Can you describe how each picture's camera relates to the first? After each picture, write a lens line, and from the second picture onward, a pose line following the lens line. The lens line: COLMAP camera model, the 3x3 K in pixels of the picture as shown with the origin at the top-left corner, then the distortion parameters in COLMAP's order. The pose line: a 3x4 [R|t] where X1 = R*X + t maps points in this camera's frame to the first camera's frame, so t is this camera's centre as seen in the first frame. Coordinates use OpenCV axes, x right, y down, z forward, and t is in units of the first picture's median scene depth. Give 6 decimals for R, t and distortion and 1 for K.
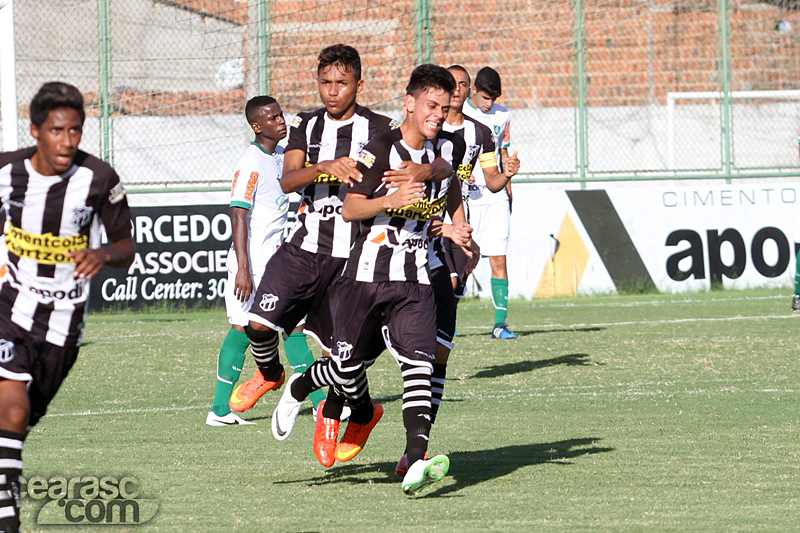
lens RADIAL K [[4841.6, 0, 400.1], [0, 4841.6, 266.0], [0, 0, 1]] dist [0.254668, 0.000000]
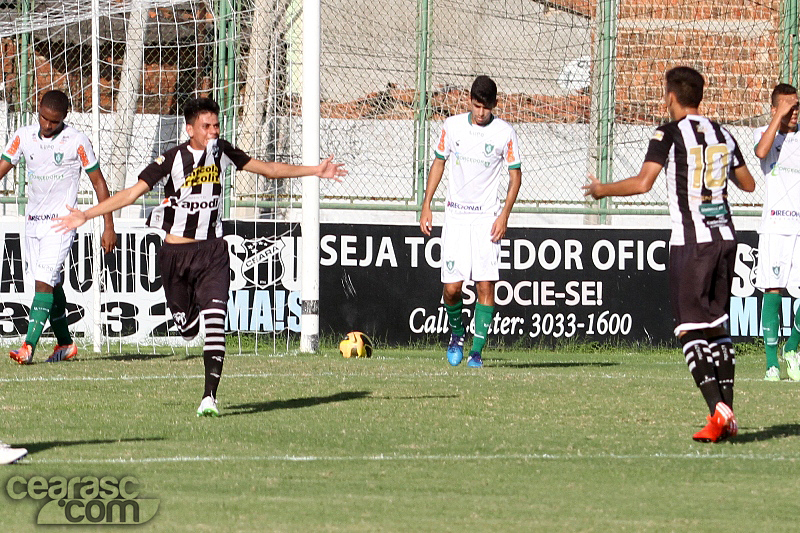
lens RADIAL K [[4465.8, 0, 399.9], [0, 4465.8, 267.0], [0, 0, 1]] dist [0.654986, 0.000000]
pose [[0.997794, 0.045493, -0.048357, -0.024795], [-0.045747, 0.998944, -0.004148, -0.001228], [0.048117, 0.006351, 0.998822, 0.199579]]
